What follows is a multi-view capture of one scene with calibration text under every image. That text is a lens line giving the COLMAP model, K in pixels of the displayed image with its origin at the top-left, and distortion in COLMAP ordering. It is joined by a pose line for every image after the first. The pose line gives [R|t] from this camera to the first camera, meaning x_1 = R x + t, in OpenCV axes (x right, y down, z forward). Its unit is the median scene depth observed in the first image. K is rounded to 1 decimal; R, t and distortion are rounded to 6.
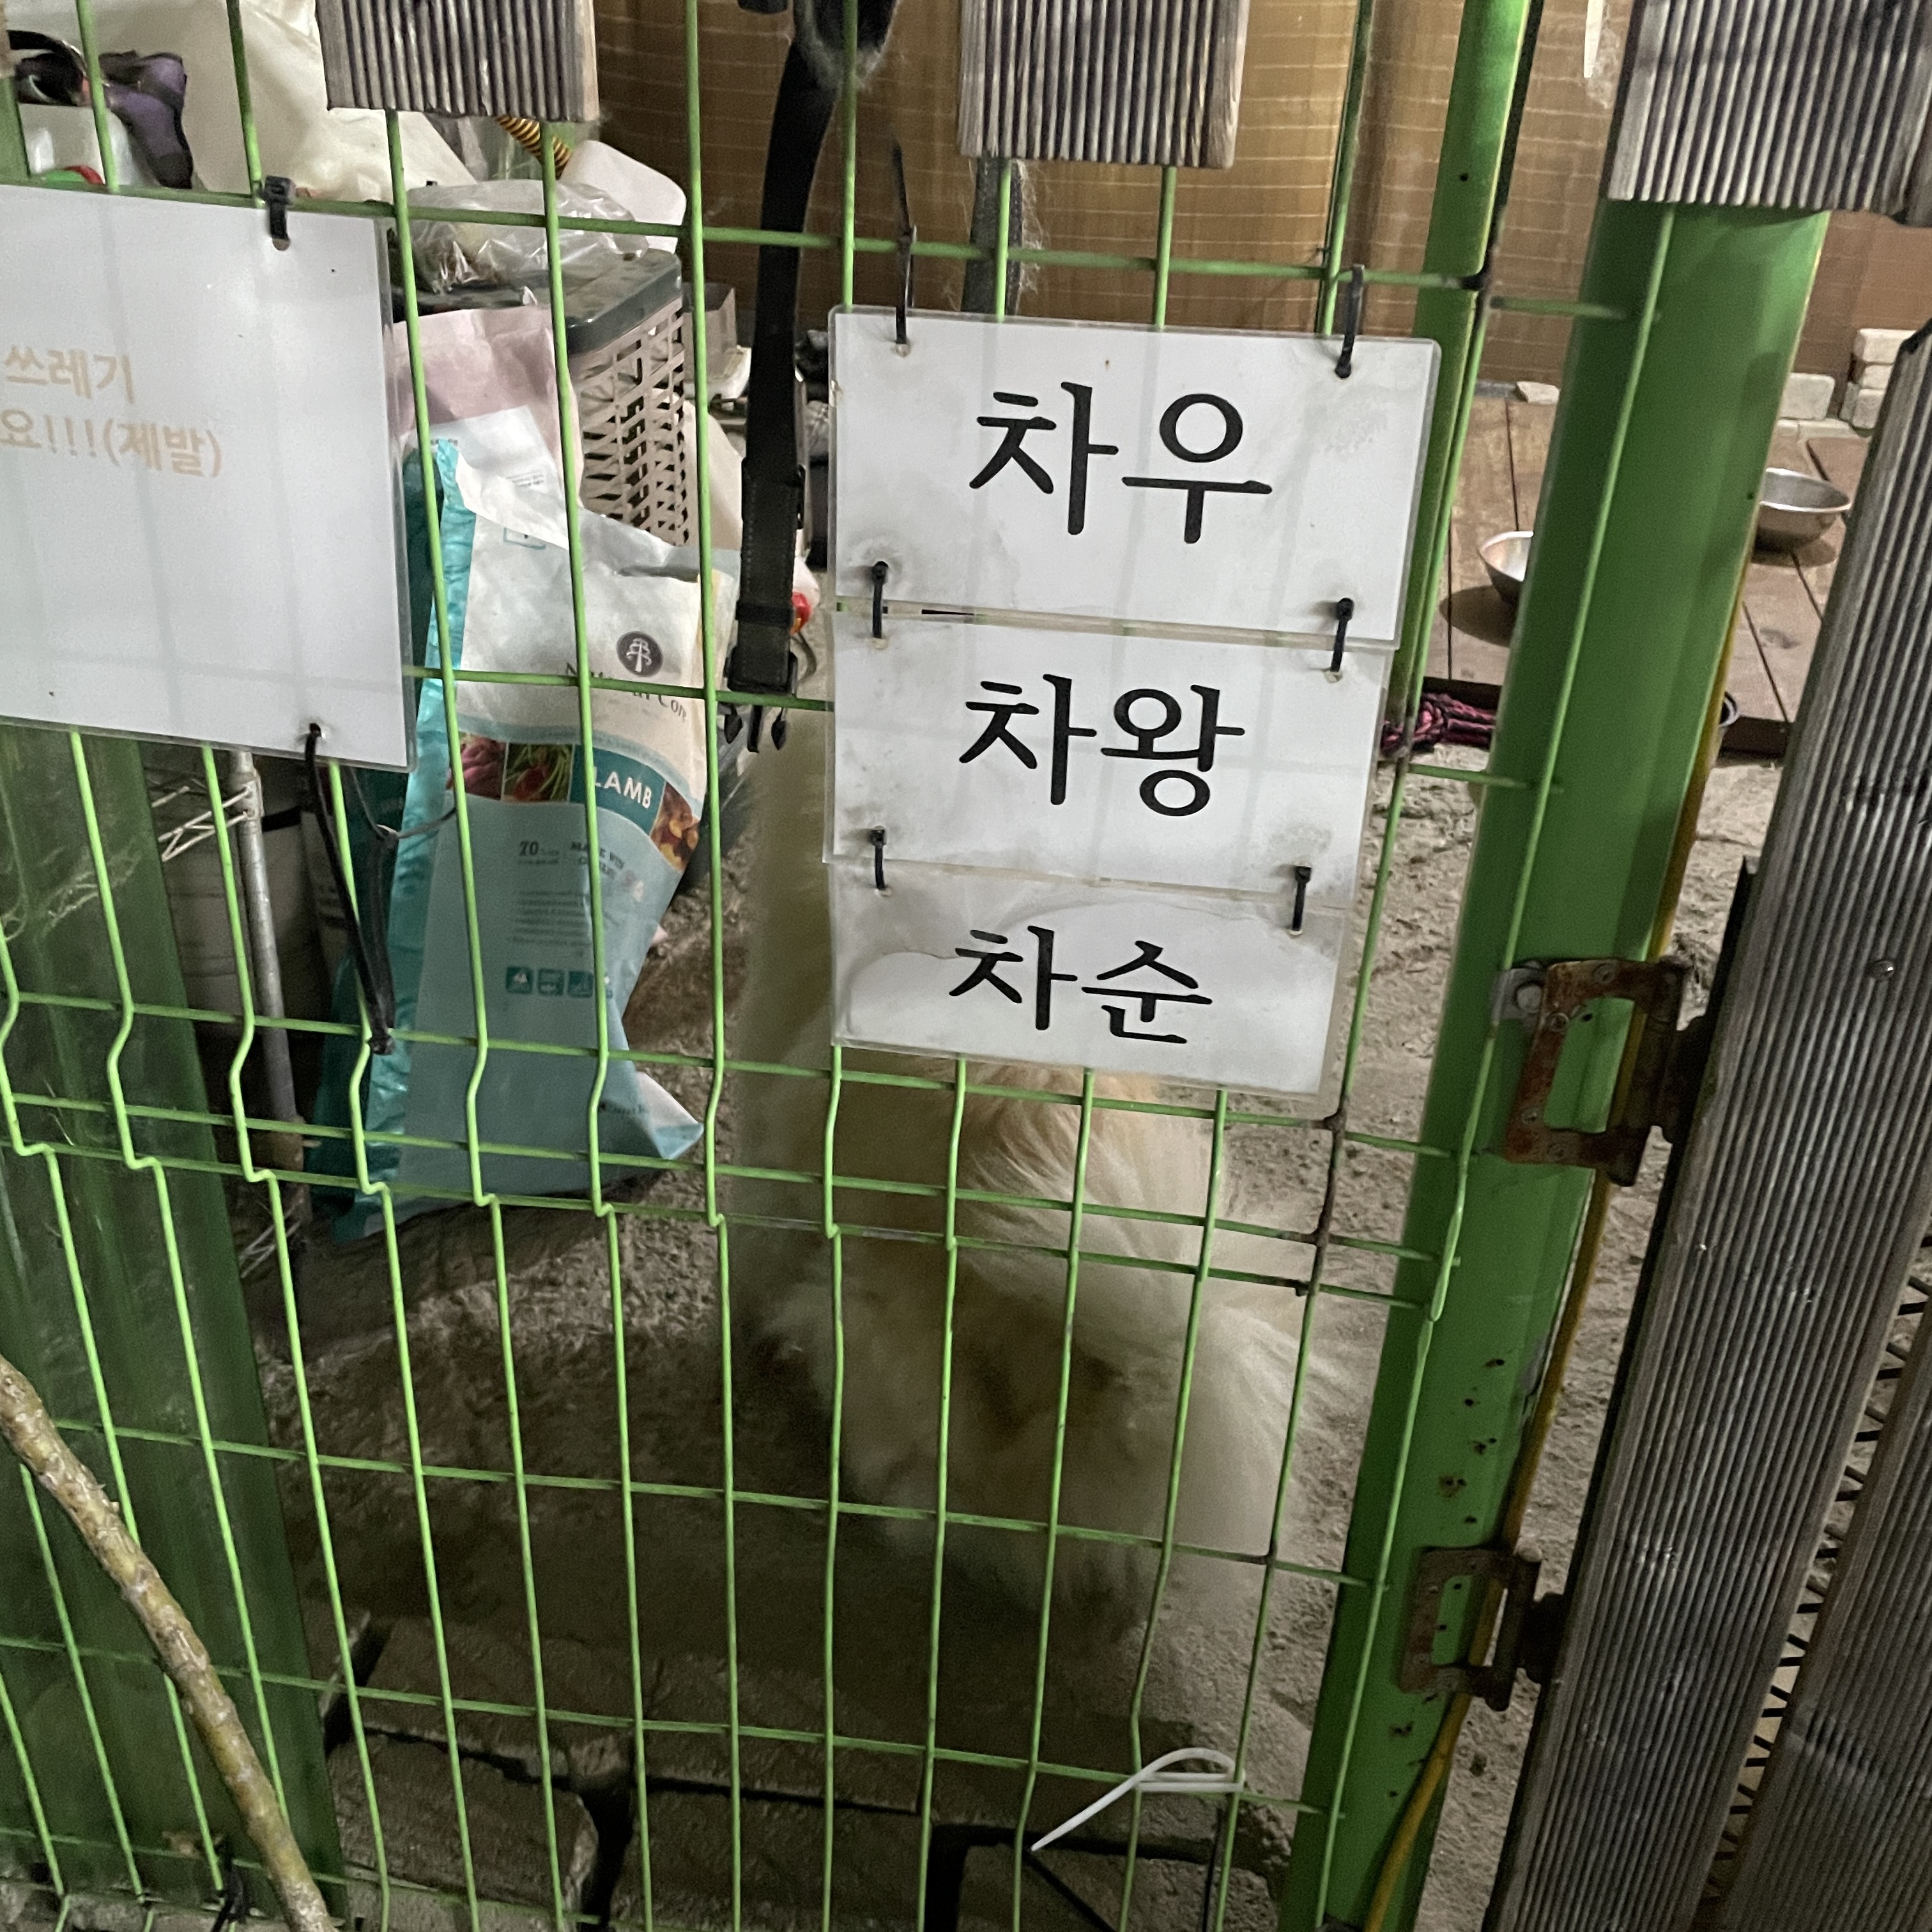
lens RADIAL K [[1561.7, 0, 966.0], [0, 1561.7, 966.0], [0, 0, 1]] dist [0.034068, 0.001163]
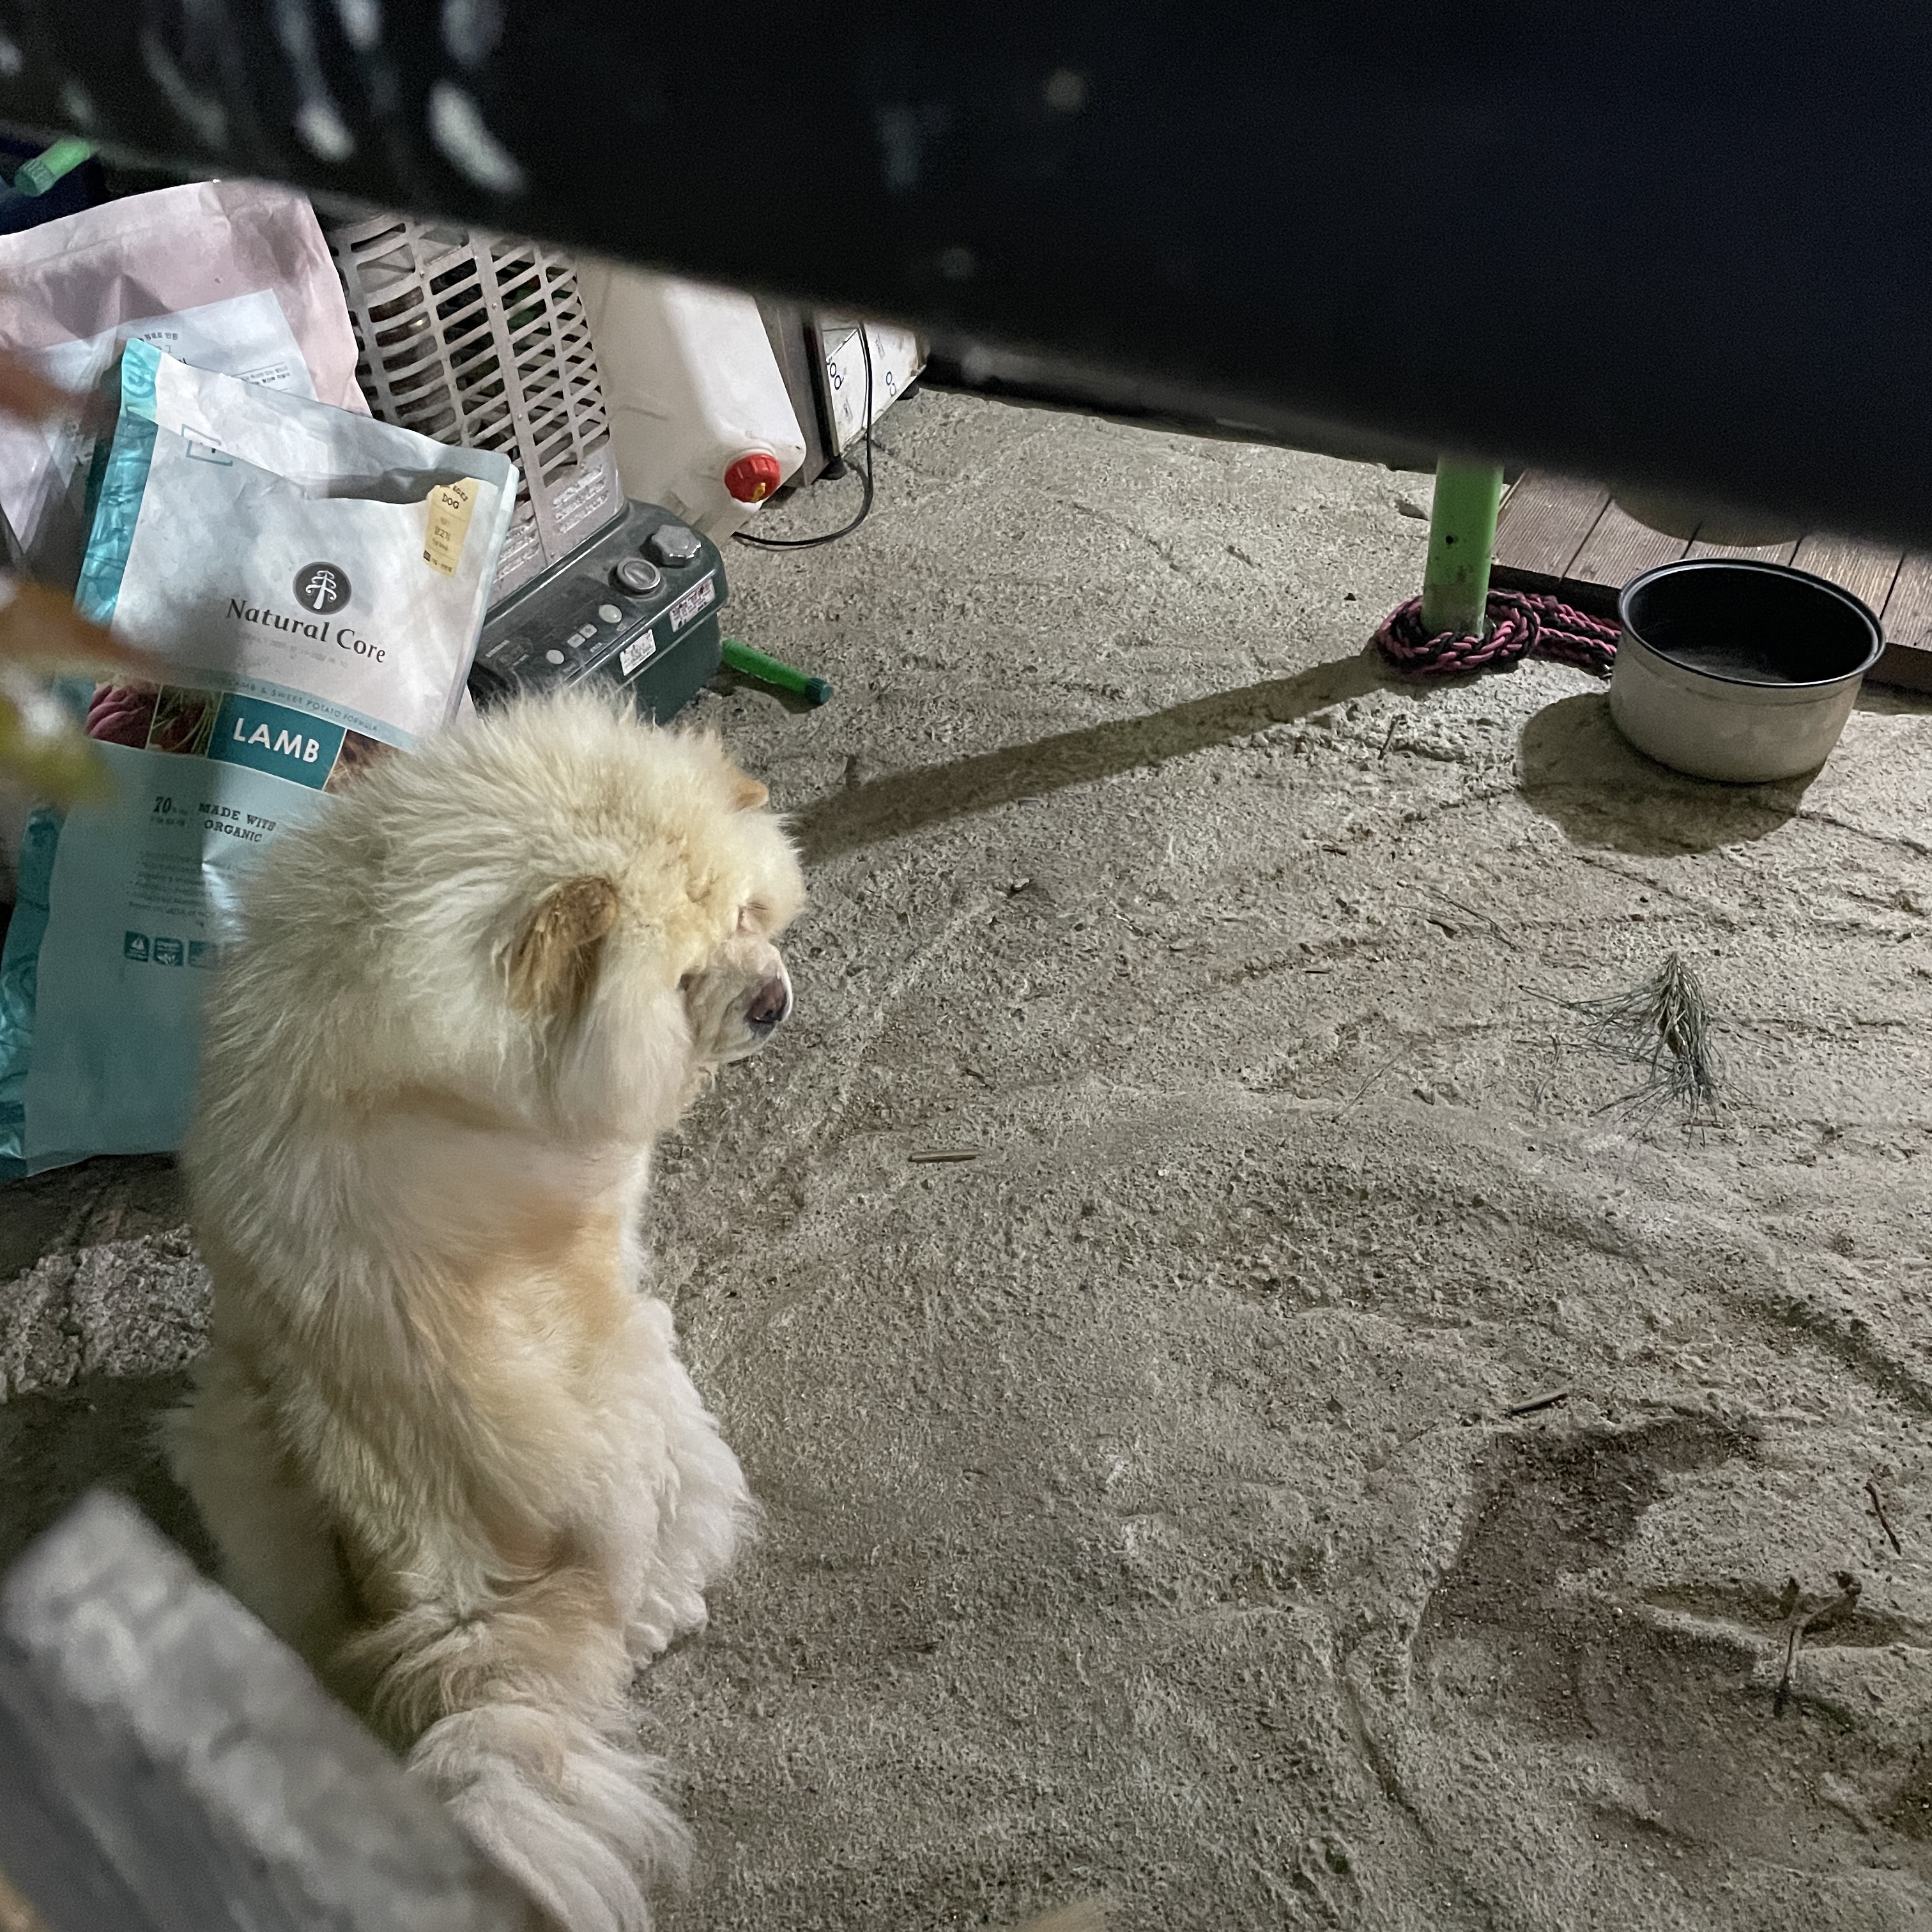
lens RADIAL K [[1561.7, 0, 966.0], [0, 1561.7, 966.0], [0, 0, 1]] dist [0.034068, 0.001163]
pose [[0.965459, 0.107896, -0.237166, 0.395903], [-0.072977, 0.985776, 0.151393, -0.148135], [0.250127, -0.128856, 0.959600, 0.183829]]
